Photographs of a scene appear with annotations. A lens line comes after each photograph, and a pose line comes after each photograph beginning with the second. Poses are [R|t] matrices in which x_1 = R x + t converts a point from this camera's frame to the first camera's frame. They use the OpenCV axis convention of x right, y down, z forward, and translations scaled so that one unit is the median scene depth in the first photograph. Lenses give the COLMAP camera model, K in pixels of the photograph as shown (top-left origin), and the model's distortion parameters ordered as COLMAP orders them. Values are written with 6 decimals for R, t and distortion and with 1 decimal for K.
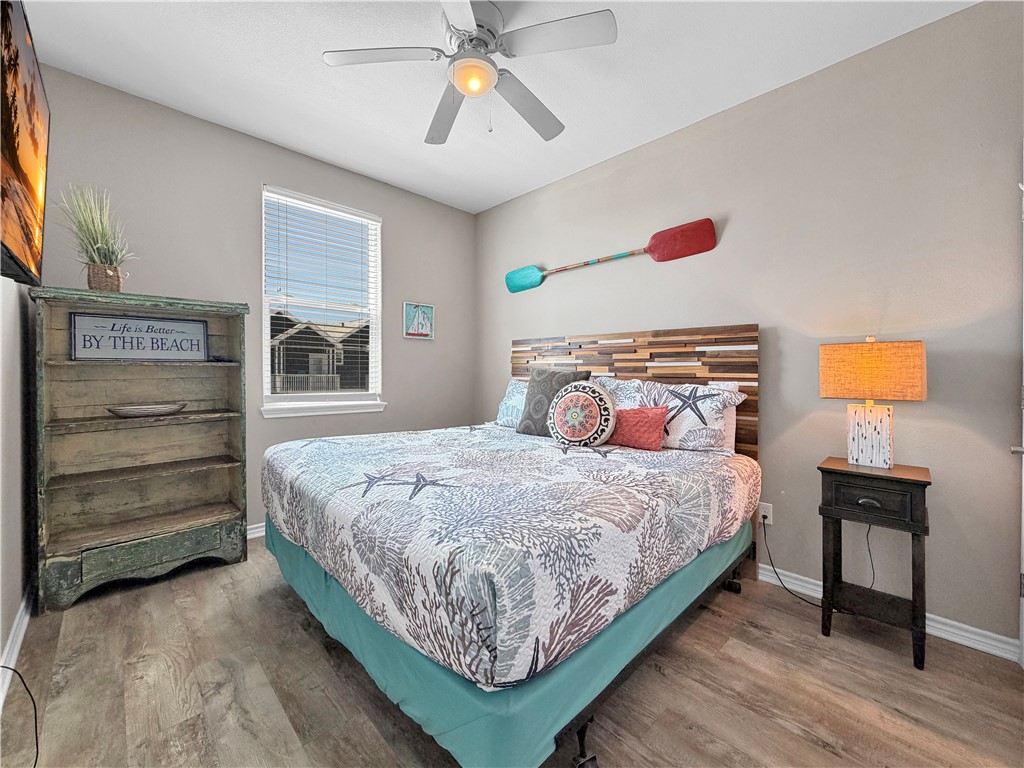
lens RADIAL K [[413.6, 0, 505.7], [0, 413.6, 376.1], [0, 0, 1]] dist [-0.000074, -0.000021]
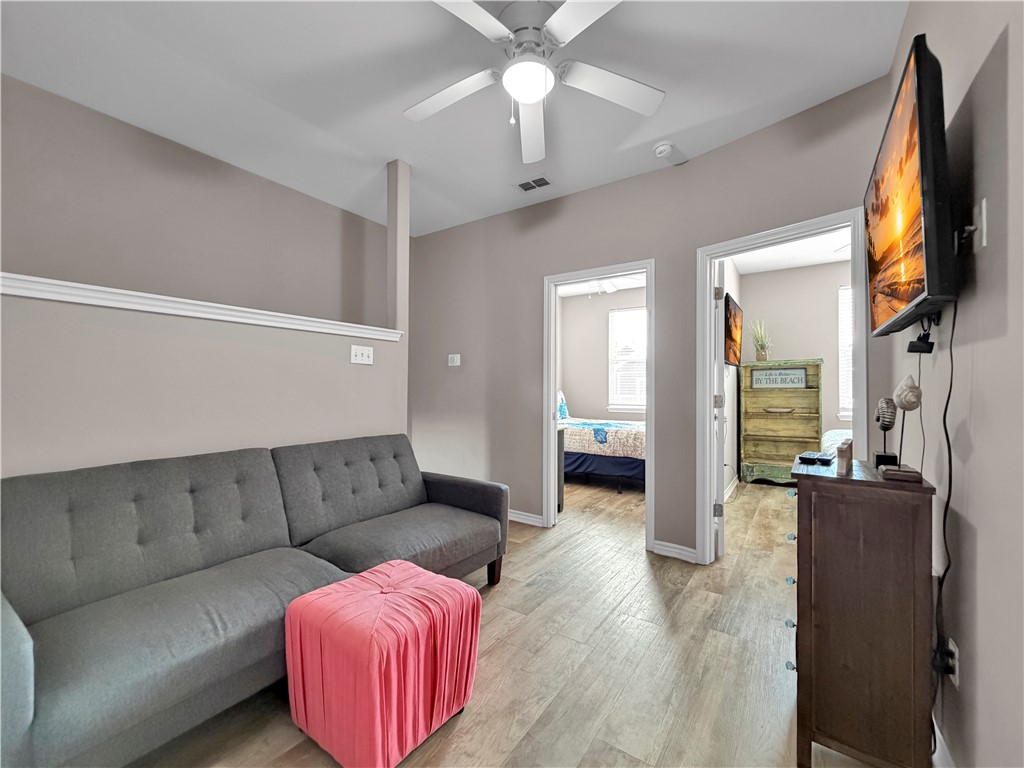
lens RADIAL K [[425.5, 0, 505.2], [0, 425.5, 388.9], [0, 0, 1]] dist [0.001849, 0.000081]
pose [[0.197349, -0.007532, -0.980304, 1.123843], [-0.012915, 0.999864, -0.010282, 0.007542], [0.980248, 0.014690, 0.197225, -0.923022]]
